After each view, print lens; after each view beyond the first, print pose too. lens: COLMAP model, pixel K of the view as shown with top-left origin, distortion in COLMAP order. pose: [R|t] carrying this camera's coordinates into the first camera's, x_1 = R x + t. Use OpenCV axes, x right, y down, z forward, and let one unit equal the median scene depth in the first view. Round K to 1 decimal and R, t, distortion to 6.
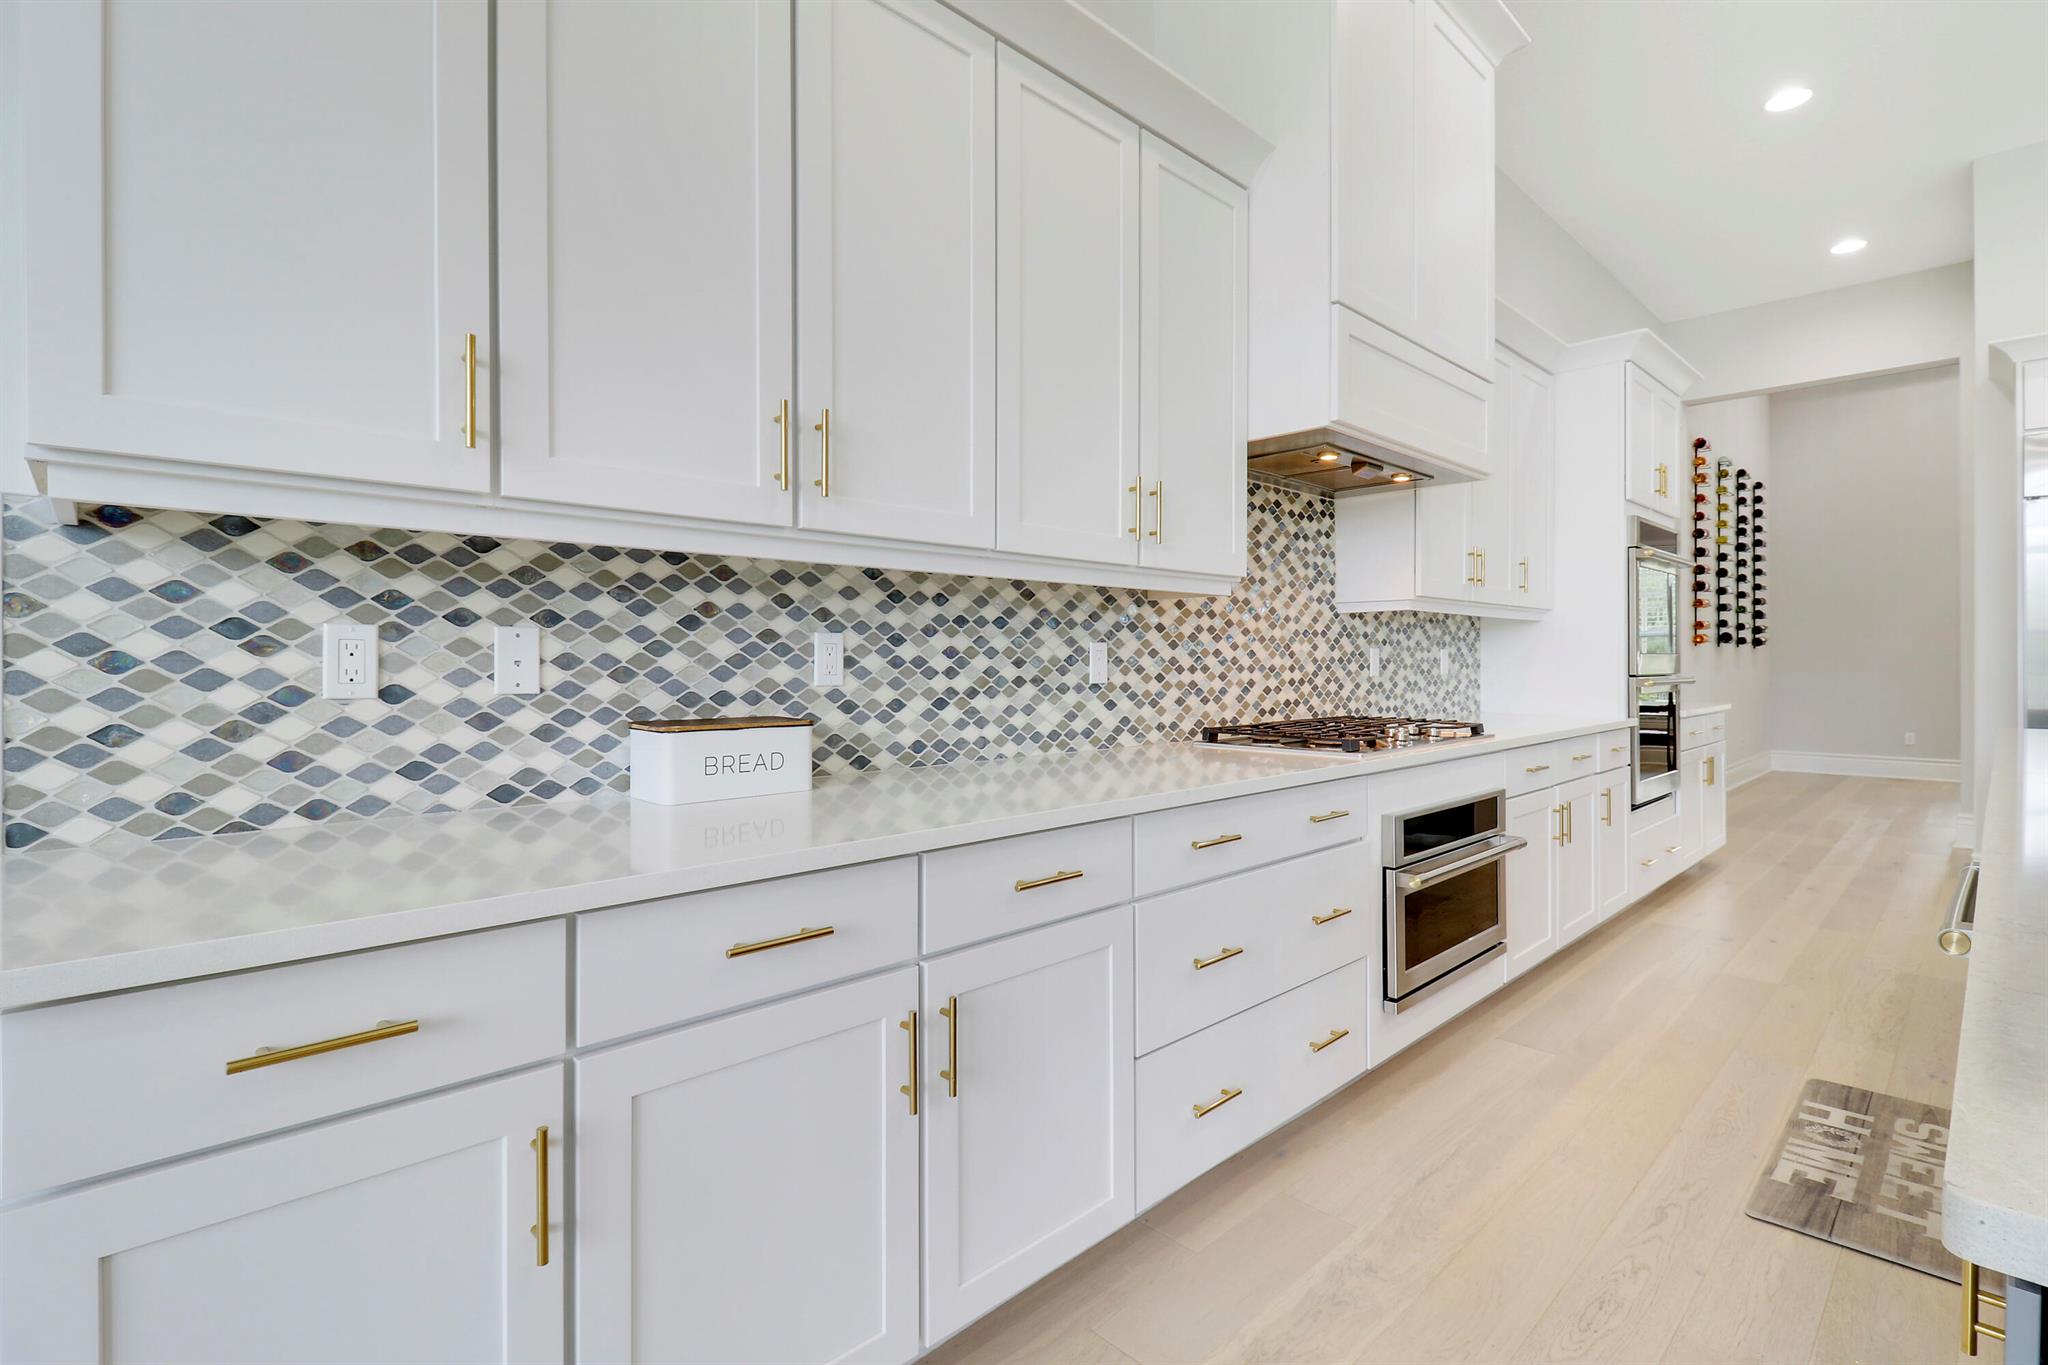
lens RADIAL K [[940.5, 0, 1028.1], [0, 940.5, 664.7], [0, 0, 1]] dist [-0.002243, -0.013978]
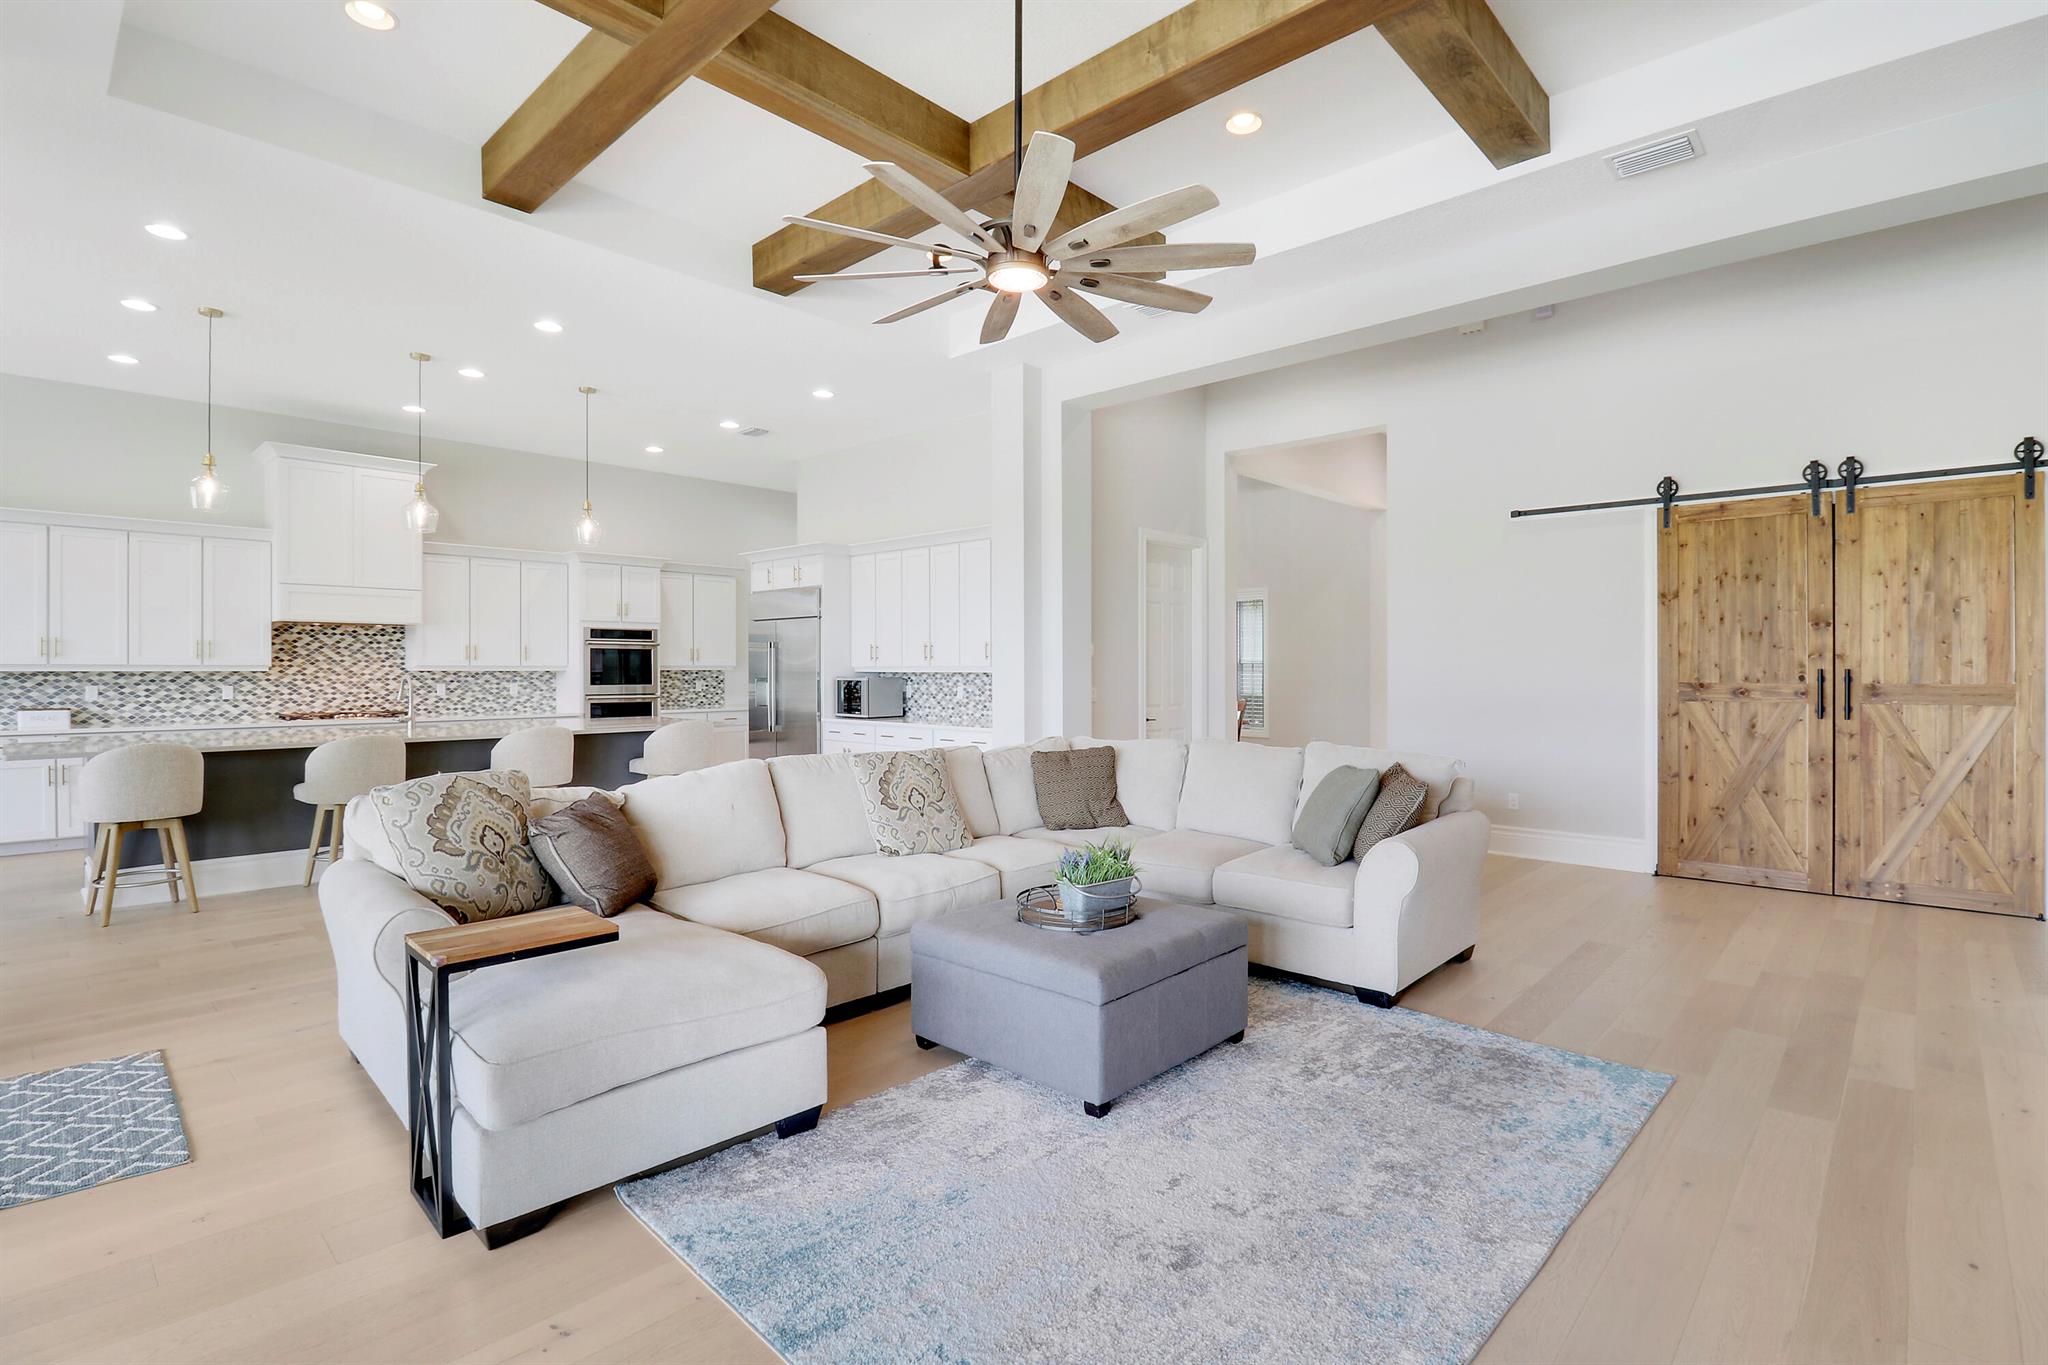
lens RADIAL K [[953.7, 0, 1038.2], [0, 953.7, 671.4], [0, 0, 1]] dist [0.001536, -0.014240]
pose [[0.997169, 0.005863, 0.074958, 2.045836], [-0.006018, 0.999980, 0.001847, -0.075804], [-0.074946, -0.002293, 0.997185, -1.887649]]
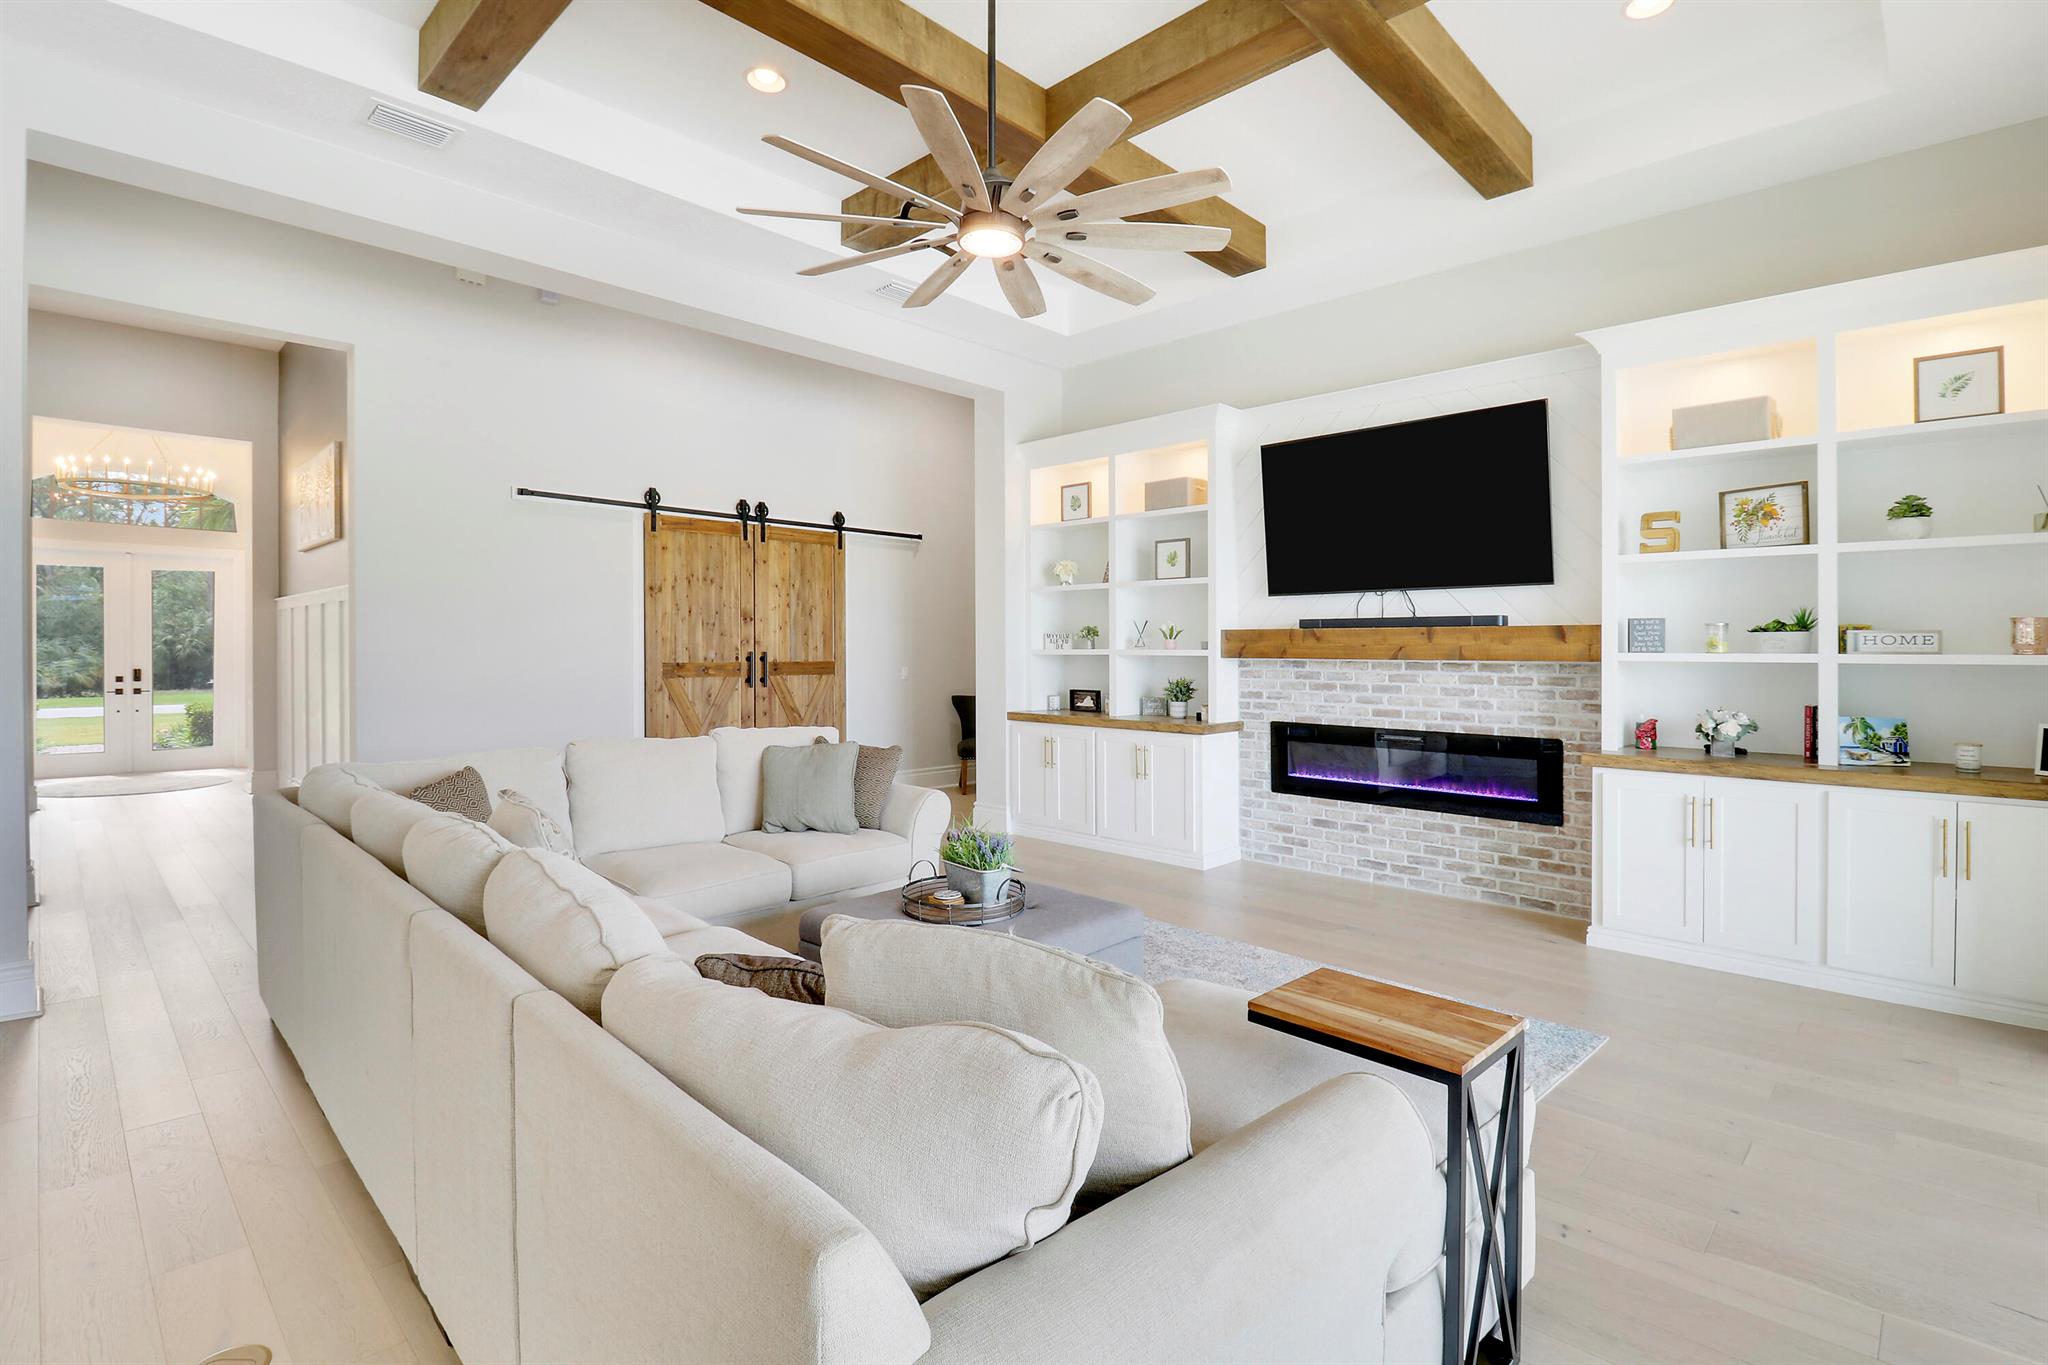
lens RADIAL K [[963.8, 0, 1036.9], [0, 963.8, 659.9], [0, 0, 1]] dist [0.003703, -0.014099]
pose [[-0.050632, -0.004025, 0.998709, 1.093256], [-0.003739, 0.999986, 0.003841, -0.076957], [-0.998710, -0.003540, -0.050647, -0.828057]]
